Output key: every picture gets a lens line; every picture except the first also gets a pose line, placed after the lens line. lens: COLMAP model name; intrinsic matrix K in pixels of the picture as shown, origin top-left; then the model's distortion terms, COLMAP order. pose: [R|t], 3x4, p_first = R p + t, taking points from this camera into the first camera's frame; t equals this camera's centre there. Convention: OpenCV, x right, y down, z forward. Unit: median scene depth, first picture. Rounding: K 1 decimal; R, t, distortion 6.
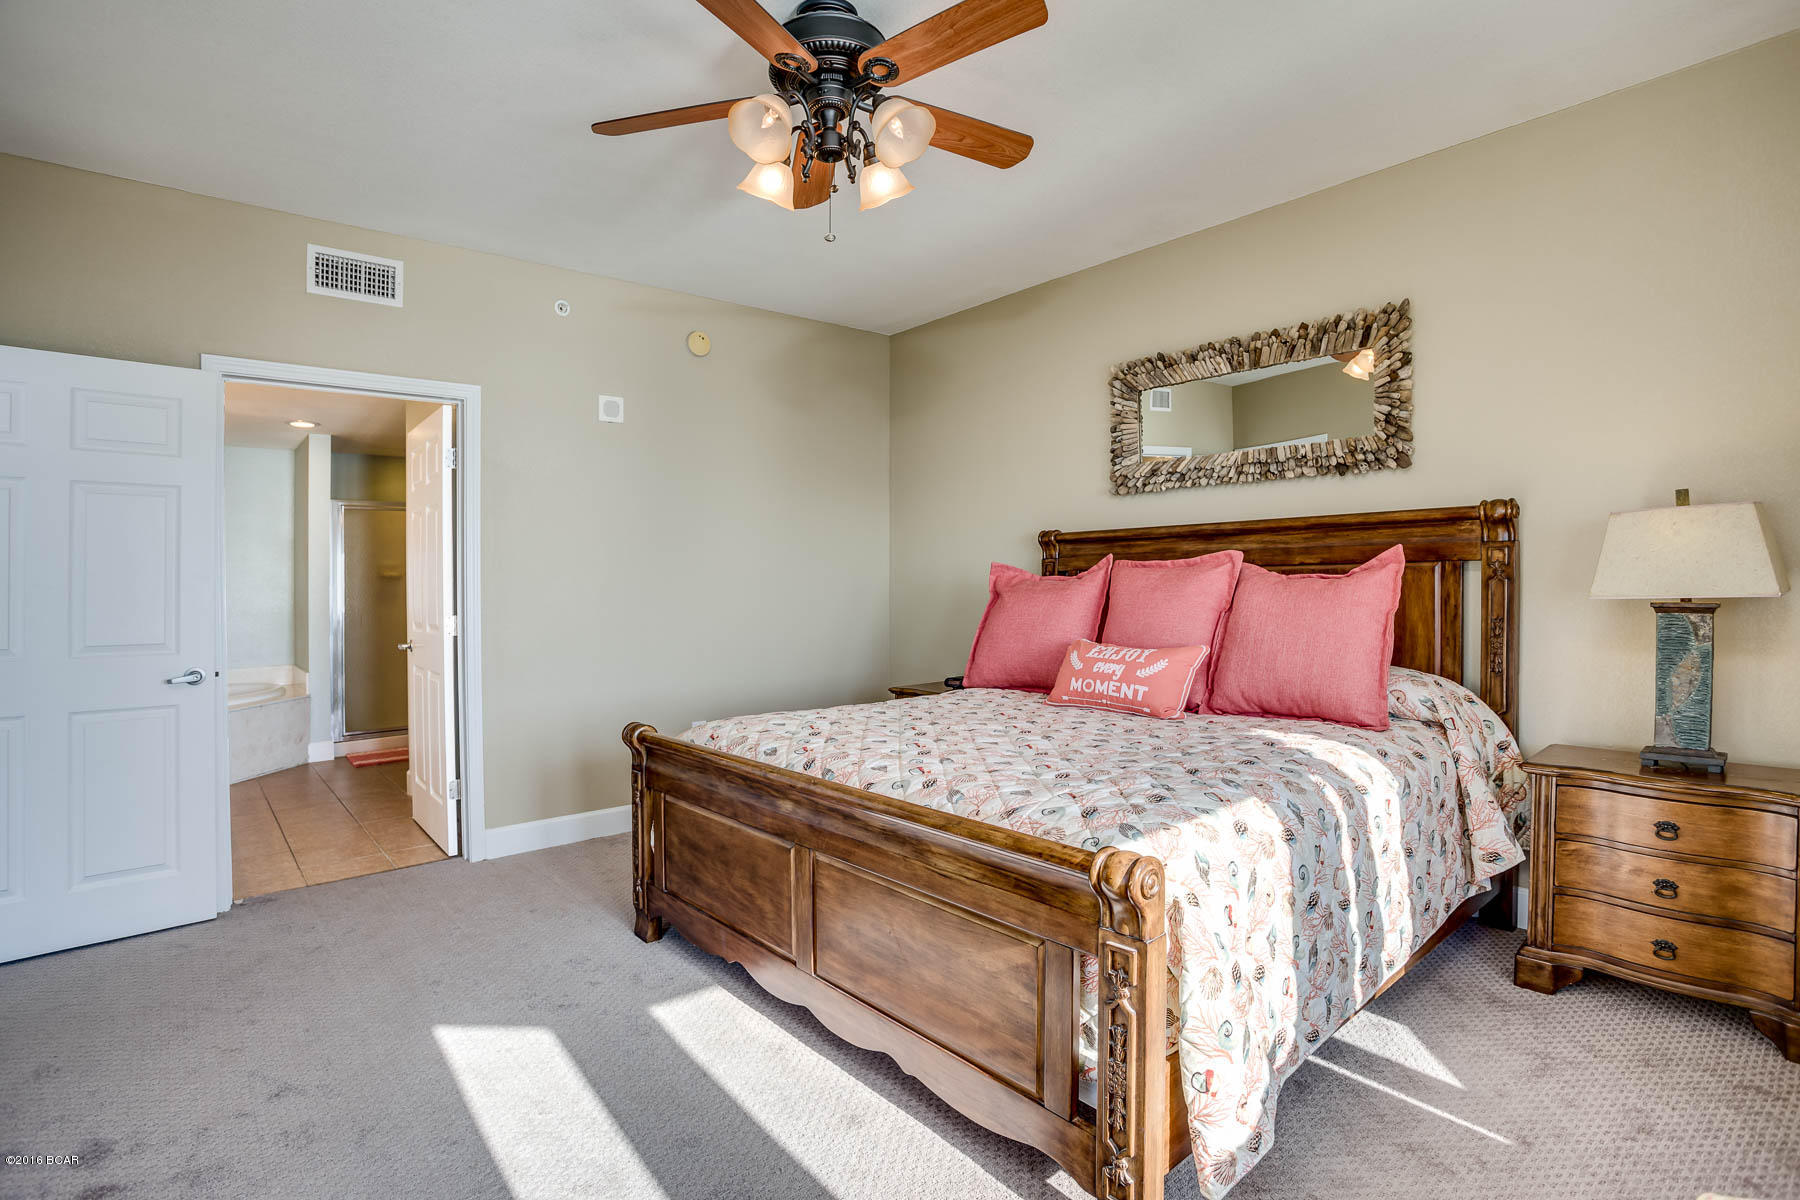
lens RADIAL K [[891.7, 0, 901.9], [0, 891.7, 592.6], [0, 0, 1]] dist [-0.005817, -0.000222]
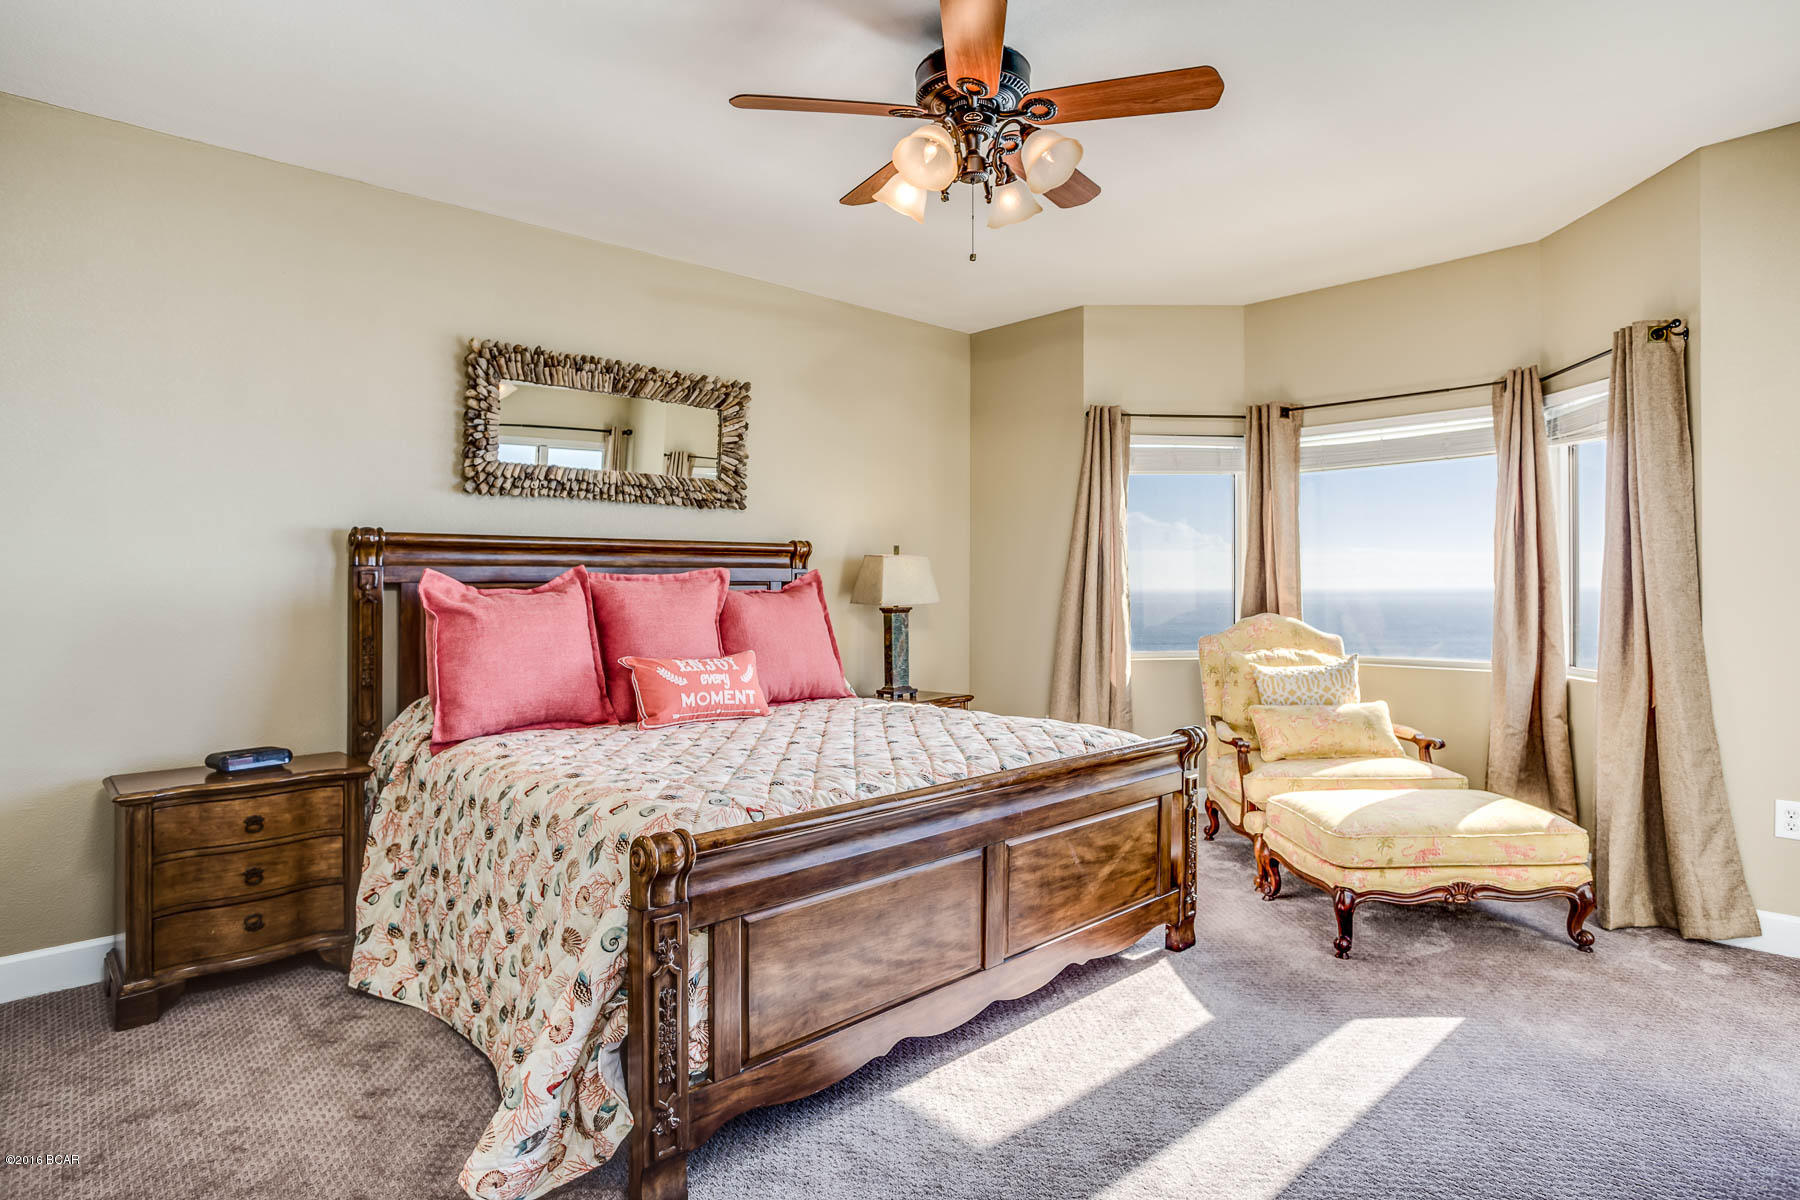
lens RADIAL K [[985.1, 0, 901.9], [0, 985.1, 598.9], [0, 0, 1]] dist [-0.002615, 0.000030]
pose [[-0.043029, 0.006497, 0.999053, -0.840067], [0.021599, 0.999751, -0.005571, 0.004091], [-0.998840, 0.021339, -0.043158, 0.776379]]
